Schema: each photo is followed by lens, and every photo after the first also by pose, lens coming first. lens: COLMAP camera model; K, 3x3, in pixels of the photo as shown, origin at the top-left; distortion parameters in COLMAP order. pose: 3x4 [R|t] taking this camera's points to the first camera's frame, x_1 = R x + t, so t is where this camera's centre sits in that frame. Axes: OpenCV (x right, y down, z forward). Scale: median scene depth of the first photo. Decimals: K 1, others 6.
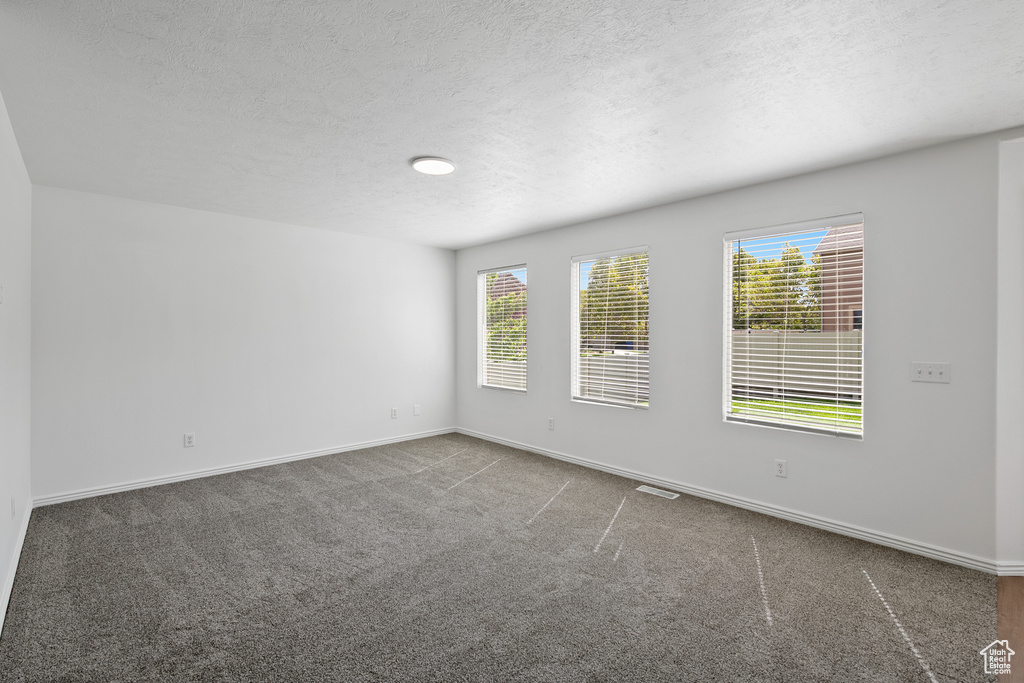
lens RADIAL K [[471.1, 0, 524.1], [0, 471.1, 338.5], [0, 0, 1]] dist [0.012112, -0.000156]
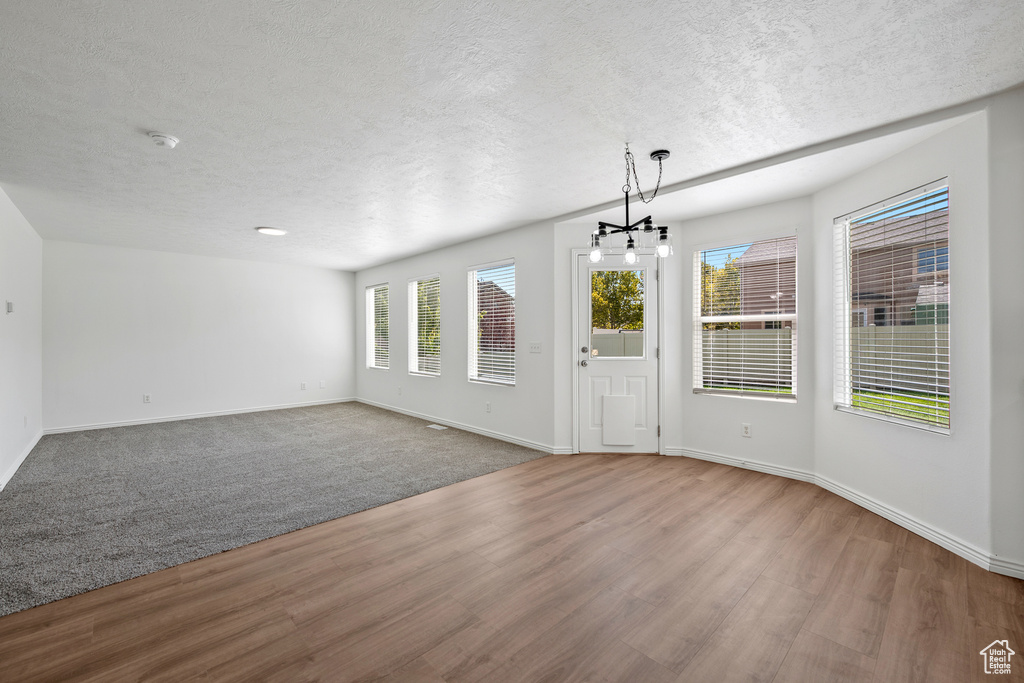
lens RADIAL K [[418.0, 0, 515.6], [0, 418.0, 339.8], [0, 0, 1]] dist [0.000815, 0.000030]
pose [[0.999924, -0.011755, 0.003689, 0.372532], [0.011732, 0.999912, 0.006195, 0.015863], [-0.003762, -0.006151, 0.999974, -0.283855]]
